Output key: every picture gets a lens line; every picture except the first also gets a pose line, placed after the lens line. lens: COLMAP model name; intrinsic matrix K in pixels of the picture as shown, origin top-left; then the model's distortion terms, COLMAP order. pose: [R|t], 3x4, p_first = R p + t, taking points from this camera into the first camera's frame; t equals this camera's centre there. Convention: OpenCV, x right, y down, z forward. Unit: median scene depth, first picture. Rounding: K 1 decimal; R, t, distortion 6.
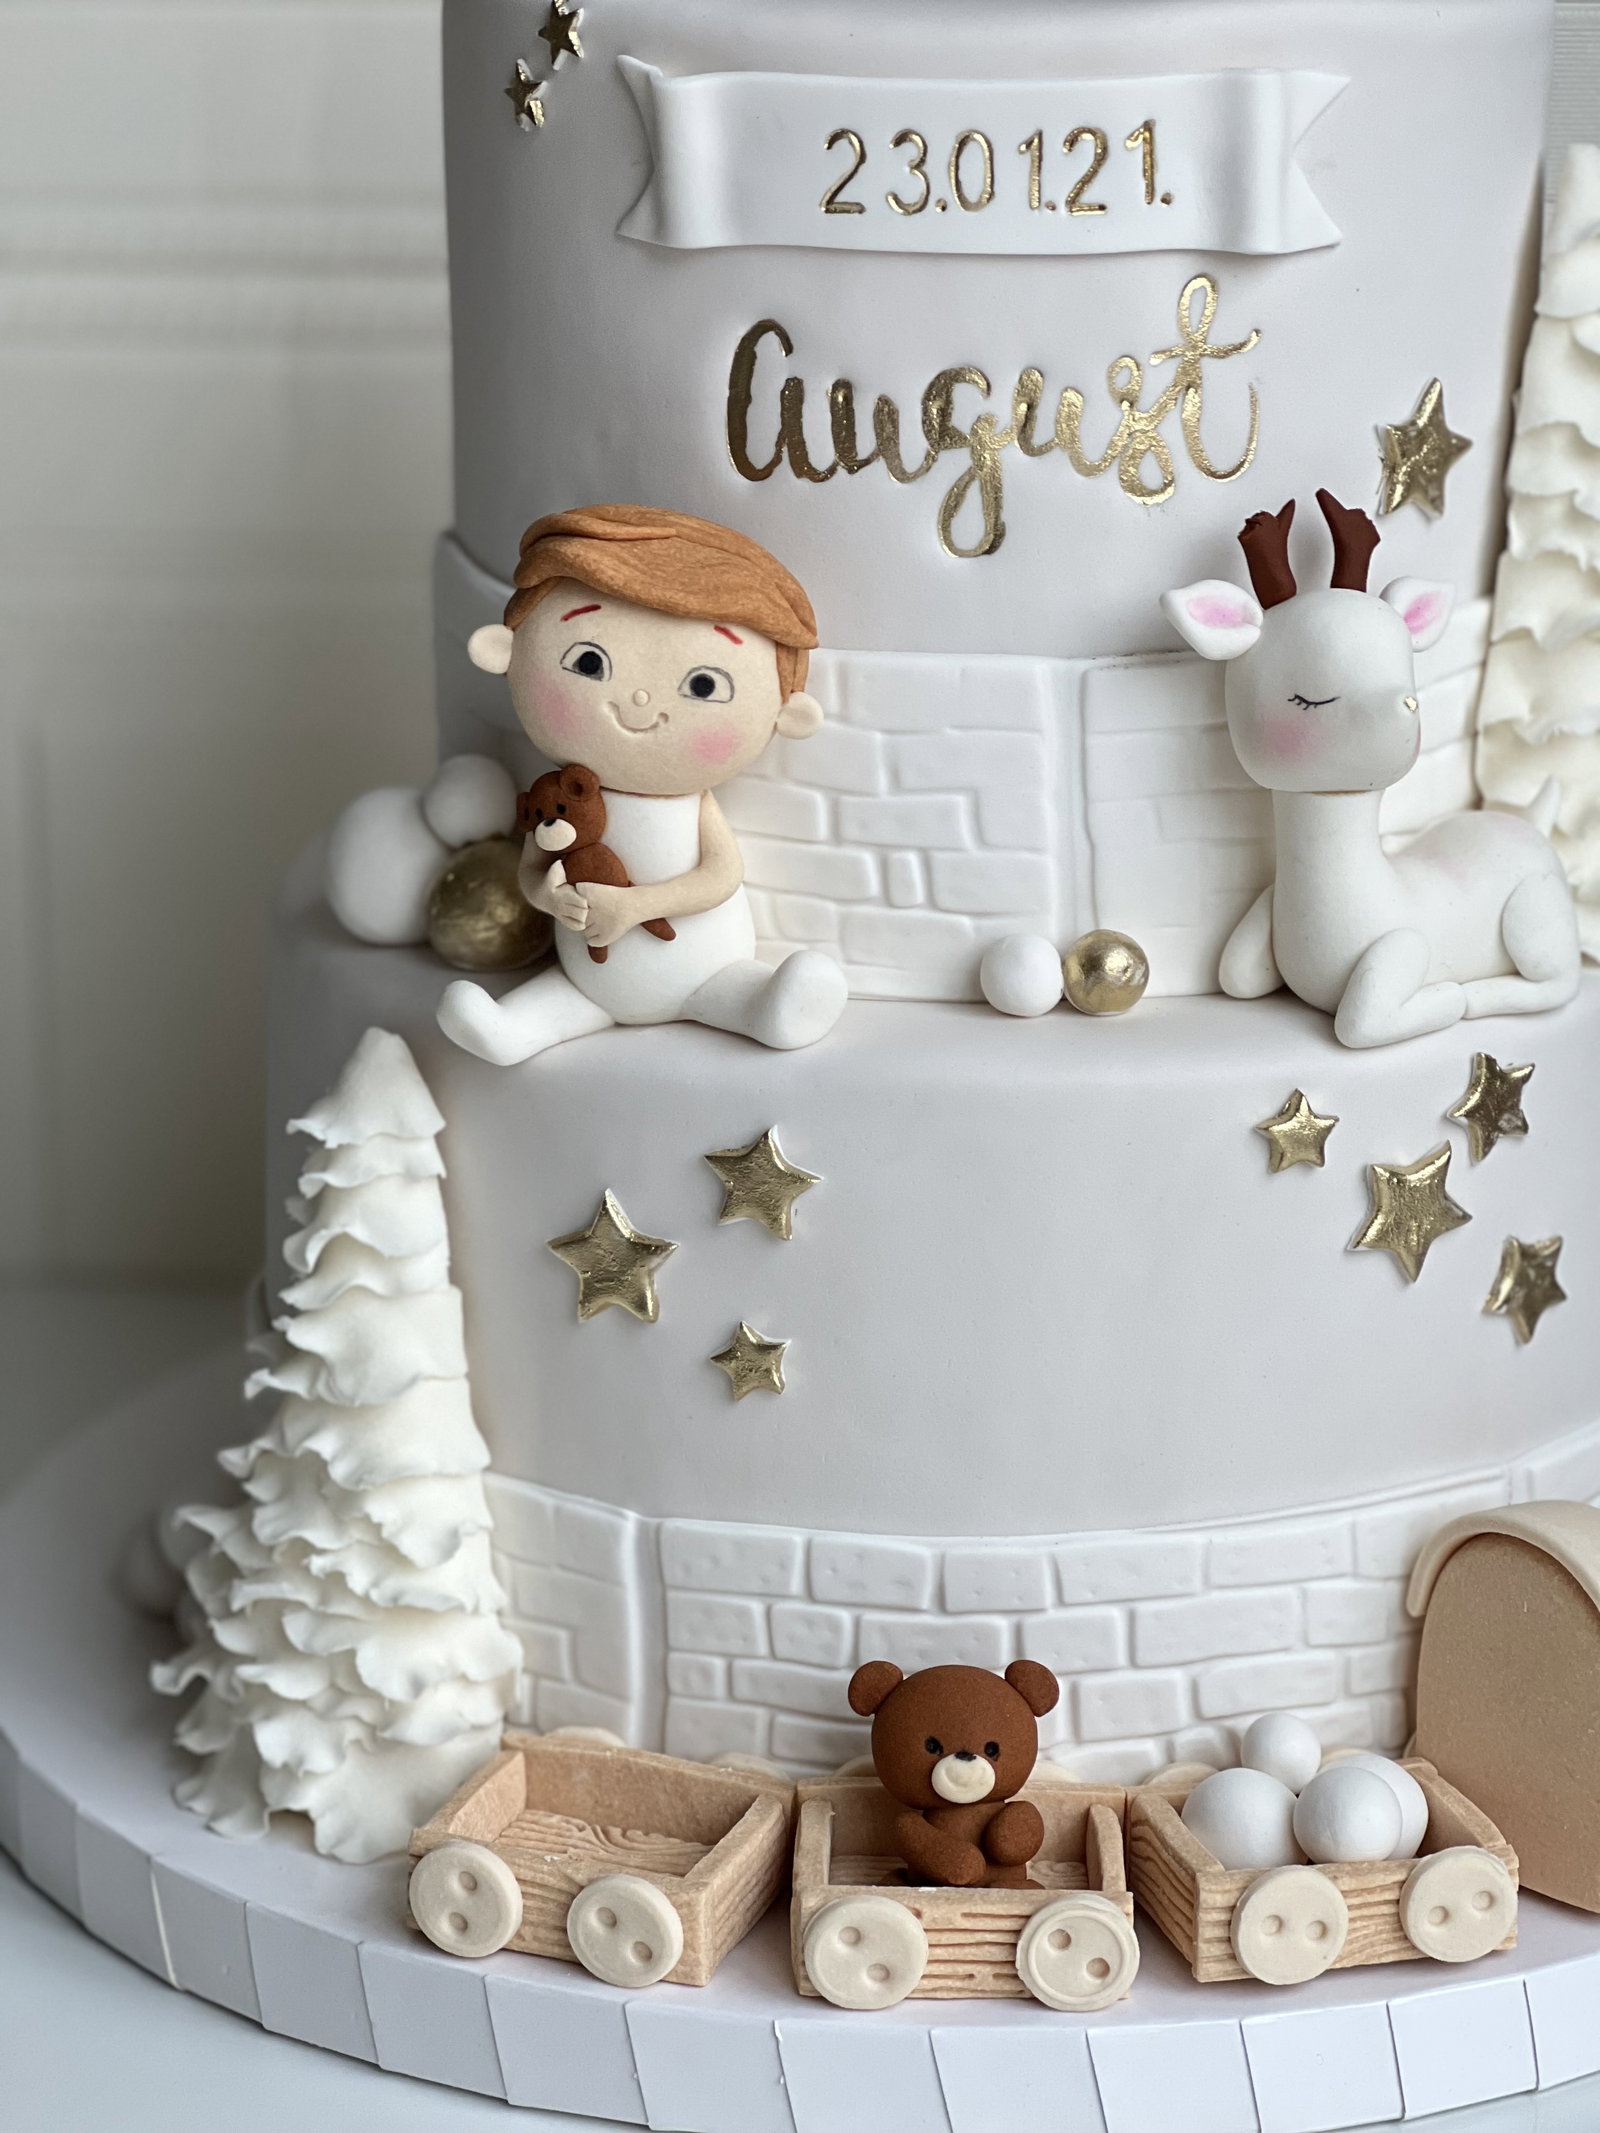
lens RADIAL K [[4911.9, 0, 812.4], [0, 4911.9, 984.8], [0, 0, 1]] dist [-0.401797, 10.997989]
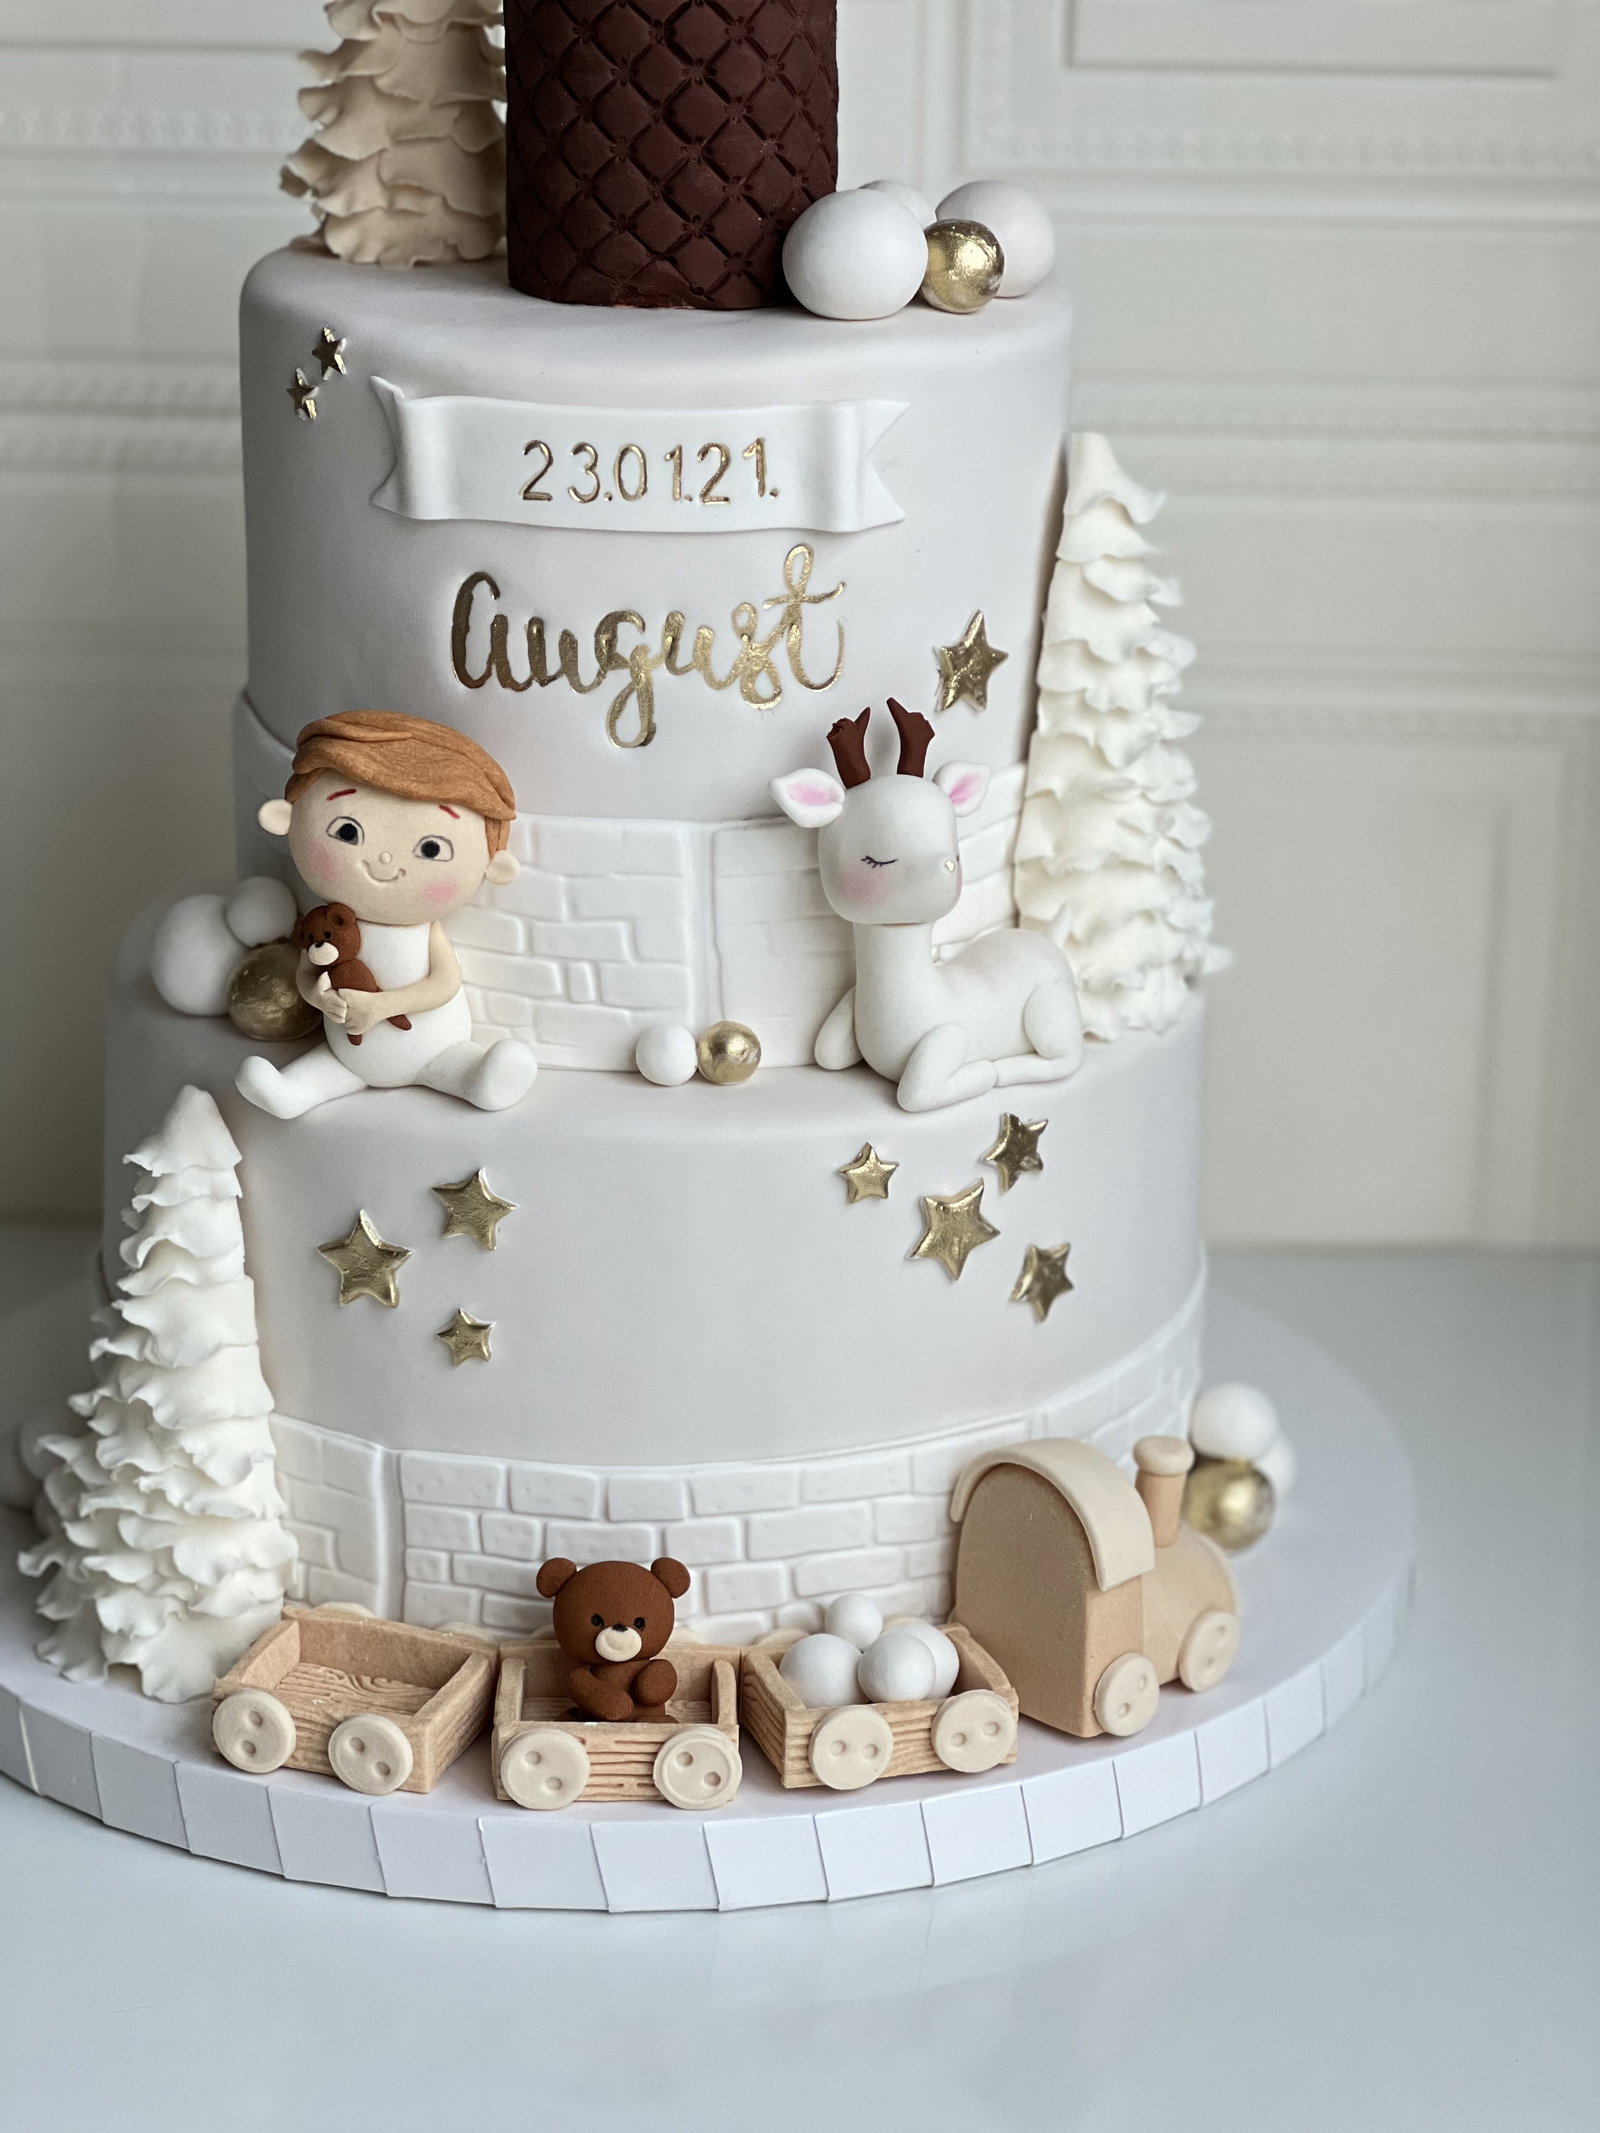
lens RADIAL K [[4911.9, 0, 812.4], [0, 4911.9, 984.8], [0, 0, 1]] dist [-0.401797, 10.997989]
pose [[0.999213, 0.005501, 0.039276, 0.029331], [-0.007436, 0.998757, 0.049287, -0.088199], [-0.038956, -0.049540, 0.998012, -0.352919]]
